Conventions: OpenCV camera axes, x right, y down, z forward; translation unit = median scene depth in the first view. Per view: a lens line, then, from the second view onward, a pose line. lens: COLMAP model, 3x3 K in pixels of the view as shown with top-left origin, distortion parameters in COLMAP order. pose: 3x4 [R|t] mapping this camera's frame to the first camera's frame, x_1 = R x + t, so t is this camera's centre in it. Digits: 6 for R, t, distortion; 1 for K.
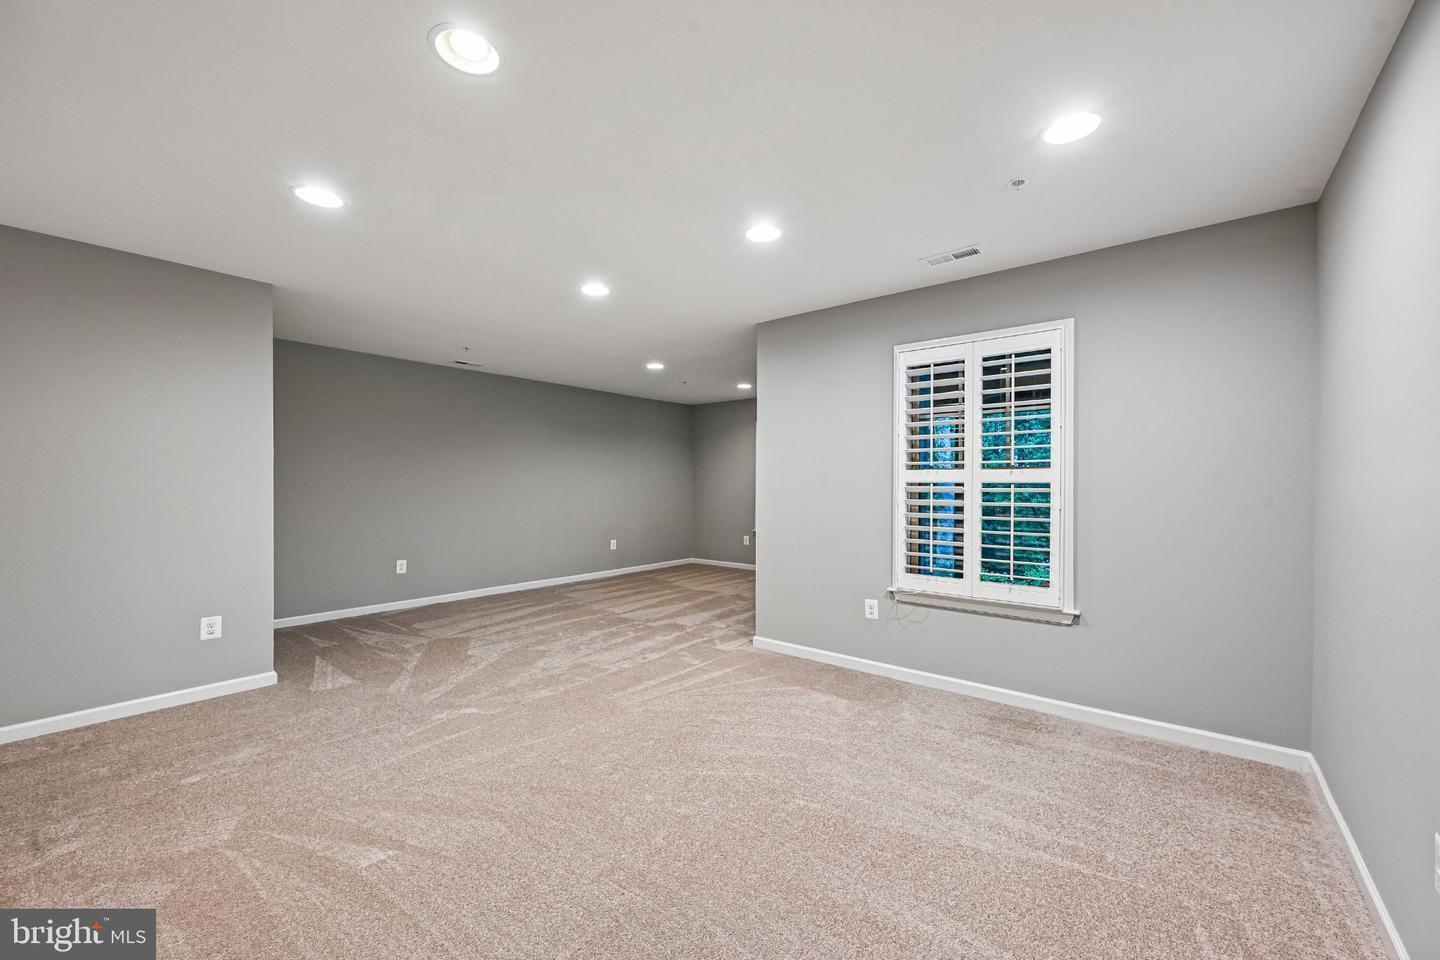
lens RADIAL K [[564.3, 0, 727.2], [0, 564.3, 485.1], [0, 0, 1]] dist [-0.002926, 0.000462]
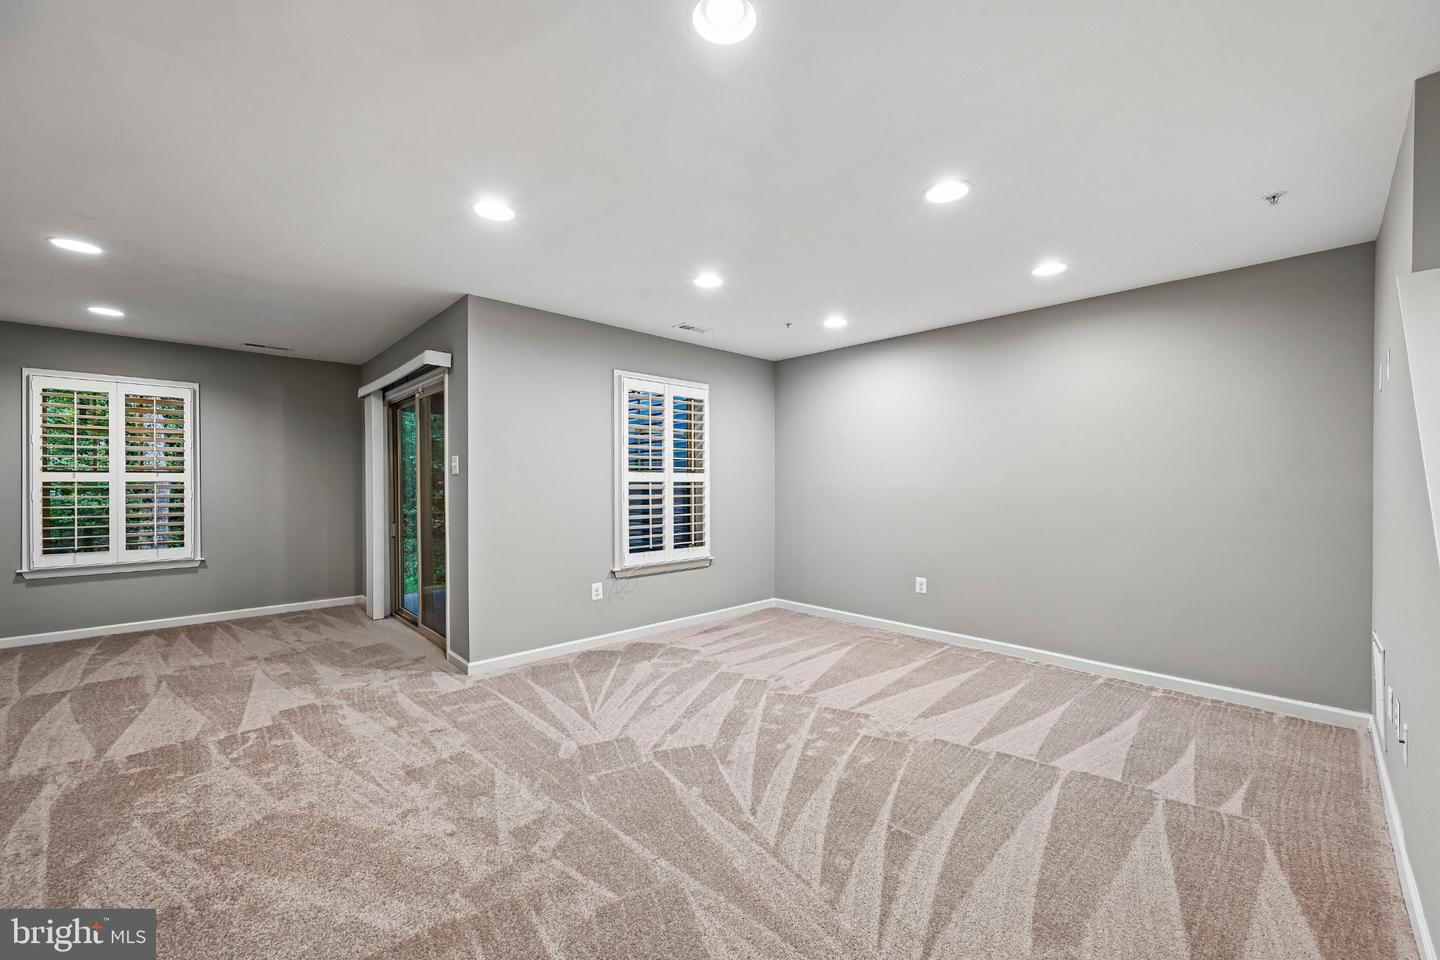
lens RADIAL K [[564.3, 0, 724.5], [0, 564.3, 486.4], [0, 0, 1]] dist [-0.002926, 0.000462]
pose [[0.133555, -0.009096, 0.991000, -0.907908], [0.005159, 0.999951, 0.008483, -0.003941], [-0.991028, 0.003980, 0.133595, 0.625006]]
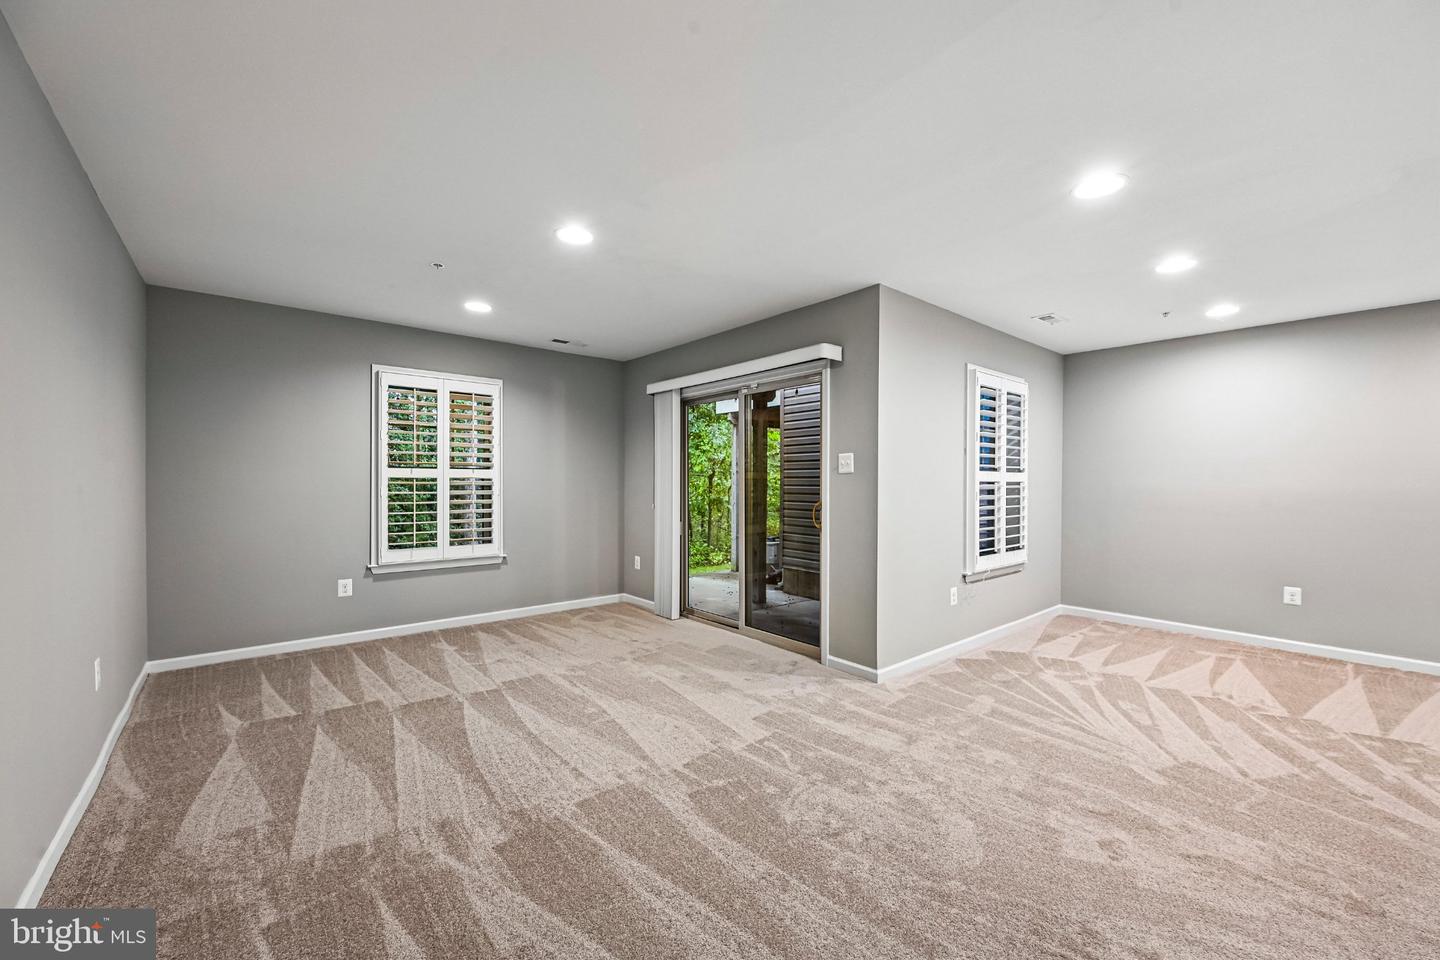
lens RADIAL K [[564.3, 0, 725.0], [0, 564.3, 486.9], [0, 0, 1]] dist [-0.002926, 0.000462]
pose [[0.193101, -0.012355, 0.981101, -0.966207], [-0.001583, 0.999915, 0.012904, -0.007804], [-0.981178, -0.004045, 0.193066, 1.307855]]
